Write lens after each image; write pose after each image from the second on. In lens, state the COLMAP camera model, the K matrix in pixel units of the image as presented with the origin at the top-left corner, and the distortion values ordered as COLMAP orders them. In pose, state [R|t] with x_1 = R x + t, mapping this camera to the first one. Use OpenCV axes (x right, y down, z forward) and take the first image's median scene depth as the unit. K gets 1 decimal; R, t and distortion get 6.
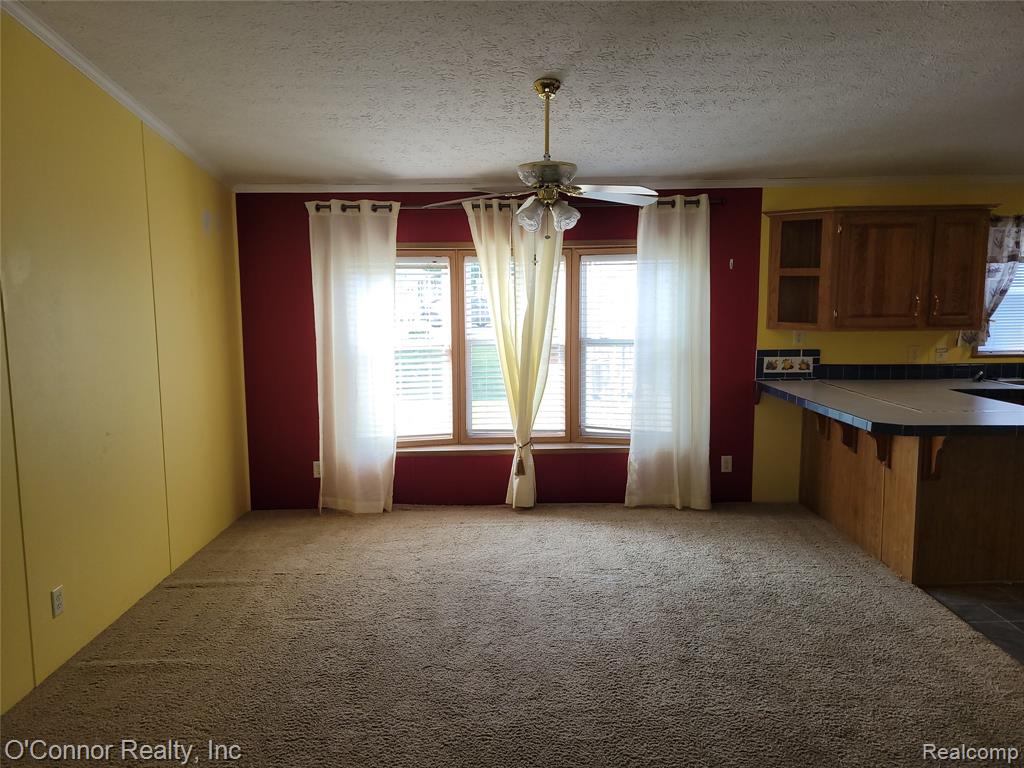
lens RADIAL K [[759.7, 0, 512.5], [0, 759.7, 383.6], [0, 0, 1]] dist [0.061449, -0.033904]
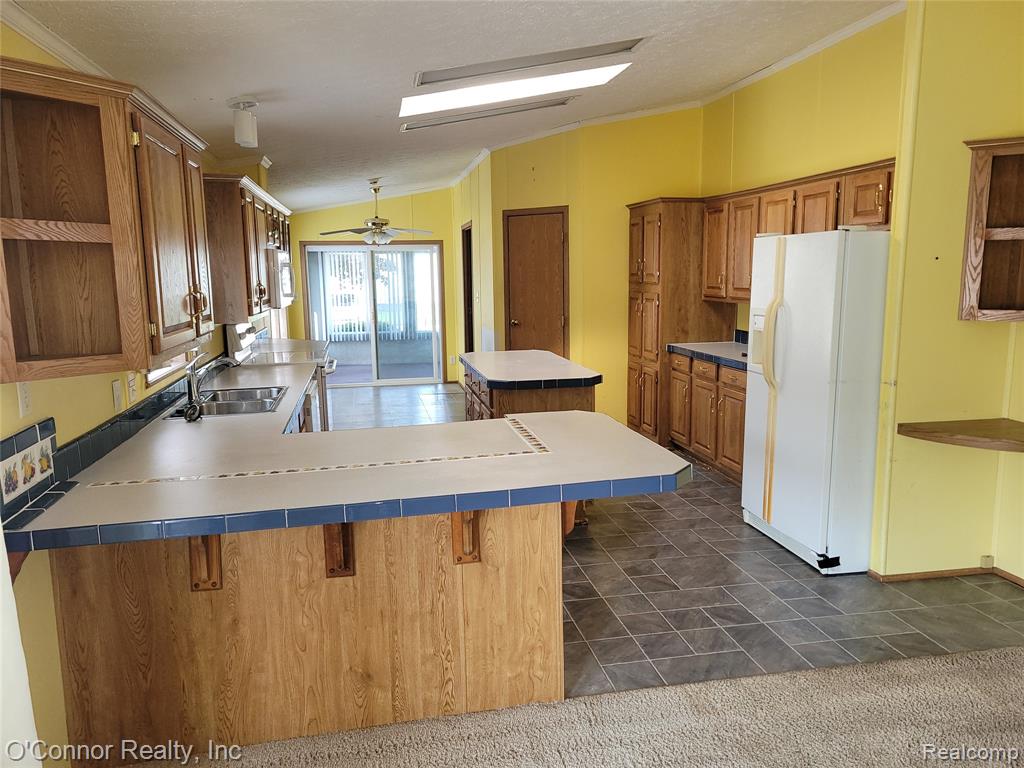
lens RADIAL K [[759.7, 0, 513.1], [0, 759.7, 386.4], [0, 0, 1]] dist [0.061449, -0.033904]
pose [[-0.227235, -0.135260, 0.964401, -0.075727], [0.128241, 0.977527, 0.167318, -0.106172], [-0.965359, 0.161696, -0.204783, 0.889224]]
